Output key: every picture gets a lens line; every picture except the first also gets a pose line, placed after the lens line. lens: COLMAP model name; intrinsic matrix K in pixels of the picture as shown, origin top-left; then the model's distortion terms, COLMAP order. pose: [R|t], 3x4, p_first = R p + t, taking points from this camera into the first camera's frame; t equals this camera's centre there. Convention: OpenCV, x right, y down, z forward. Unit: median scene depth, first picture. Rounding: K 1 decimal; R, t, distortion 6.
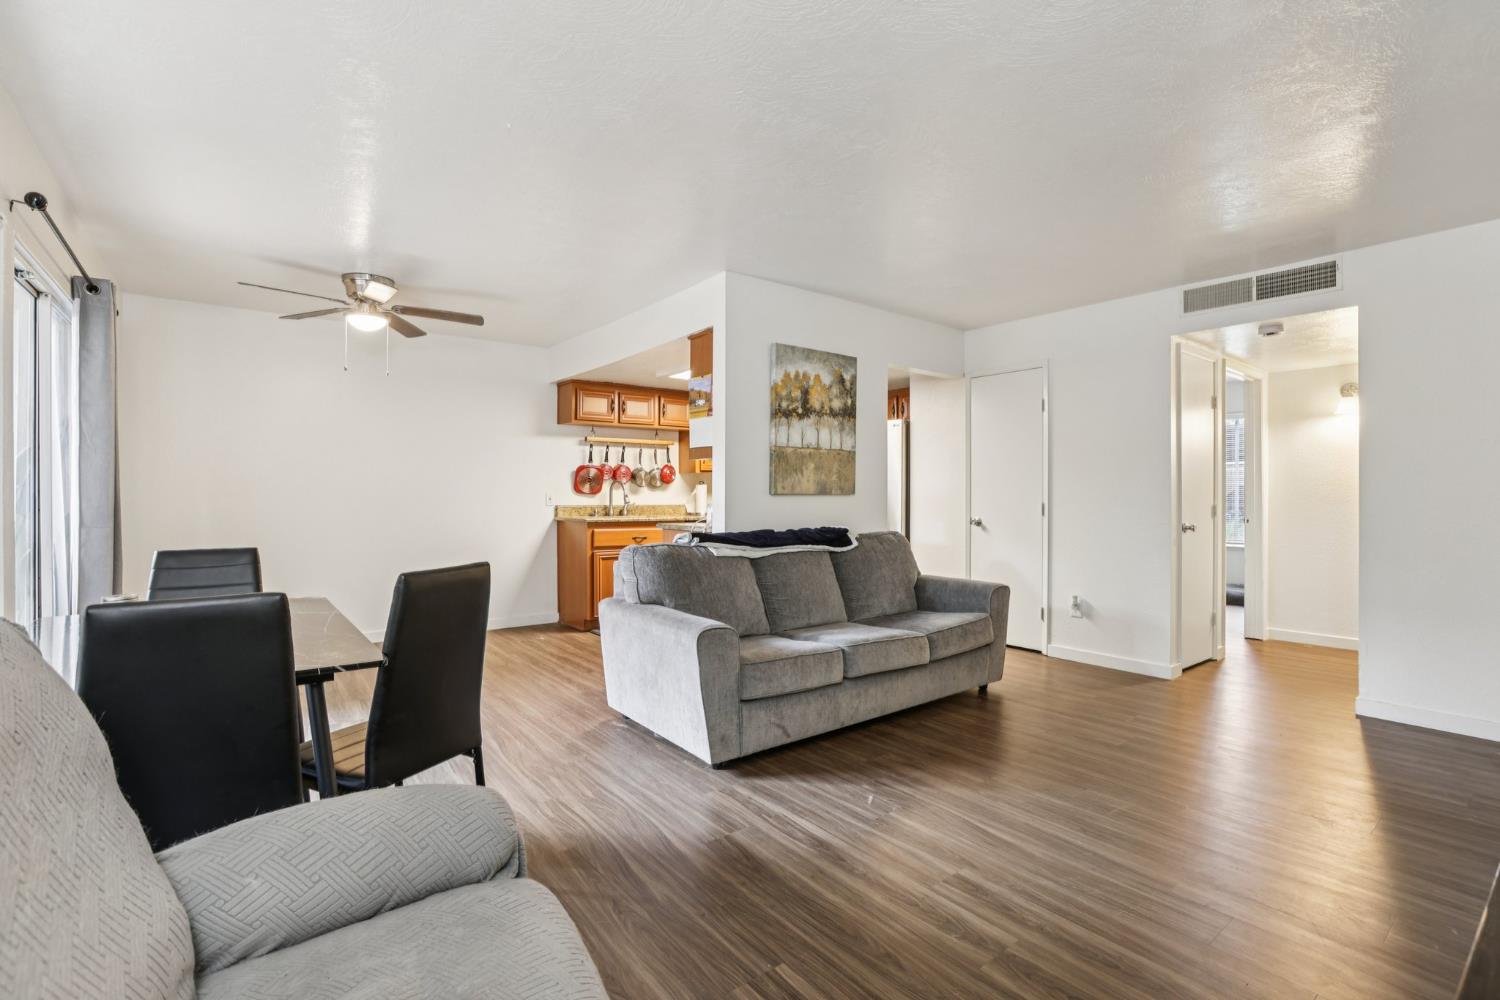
lens RADIAL K [[690.0, 0, 751.4], [0, 690.0, 501.1], [0, 0, 1]] dist [-0.042092, 0.012594]
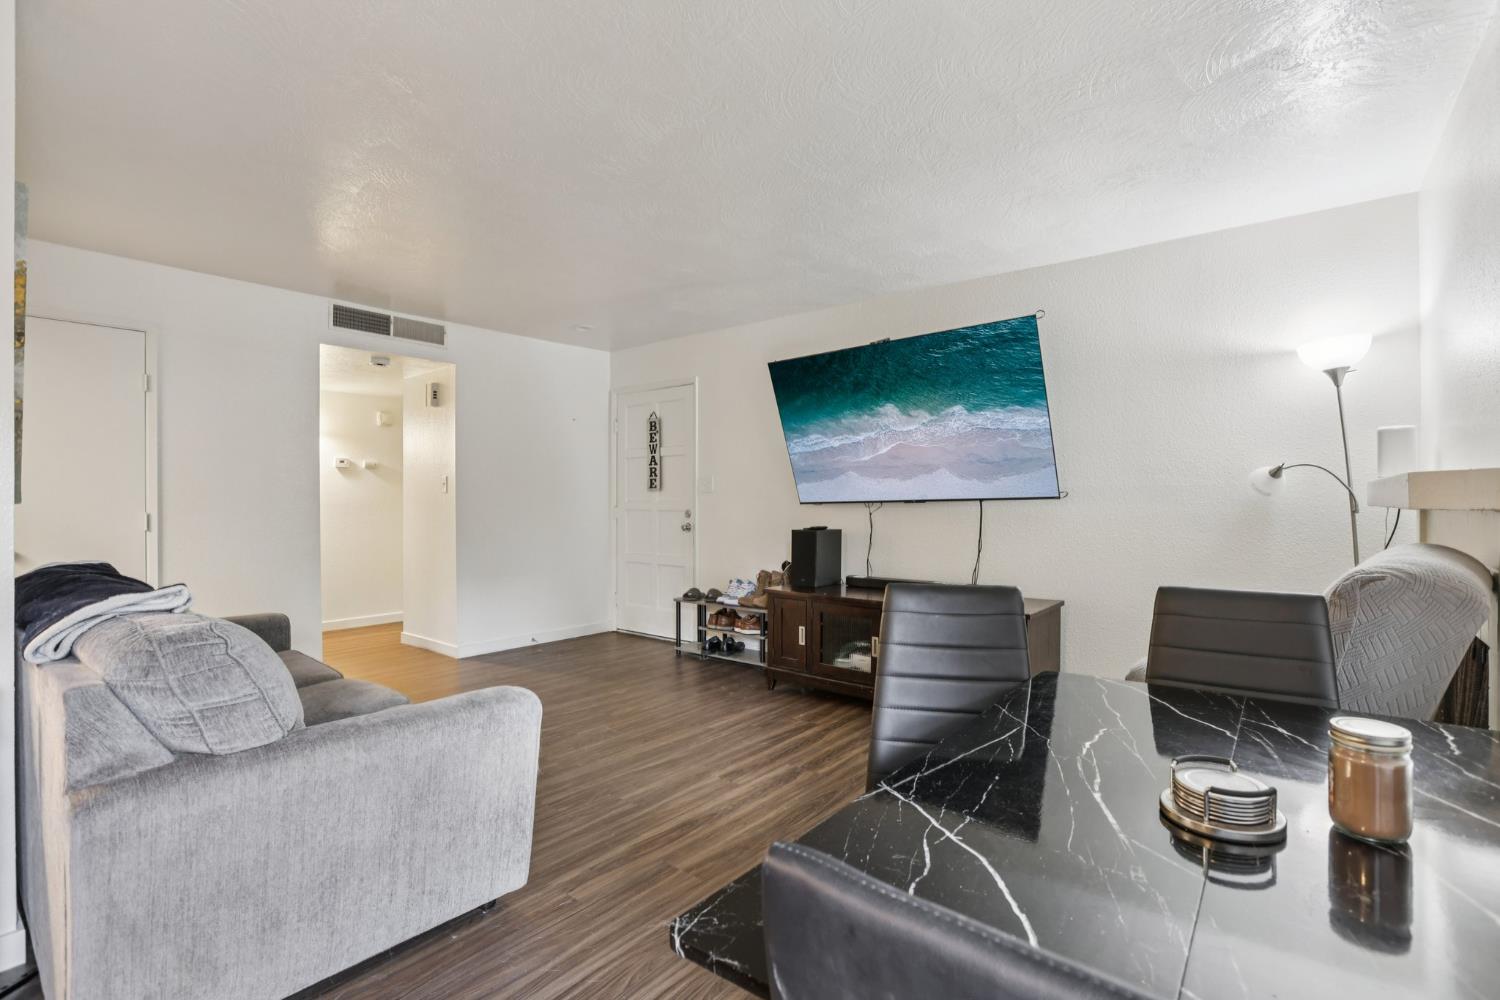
lens RADIAL K [[690.0, 0, 764.7], [0, 690.0, 494.3], [0, 0, 1]] dist [-0.042092, 0.012594]
pose [[-0.239982, 0.009009, 0.970736, -0.511801], [0.014435, 0.999879, -0.005711, -0.003718], [-0.970670, 0.012642, -0.240083, 0.598257]]
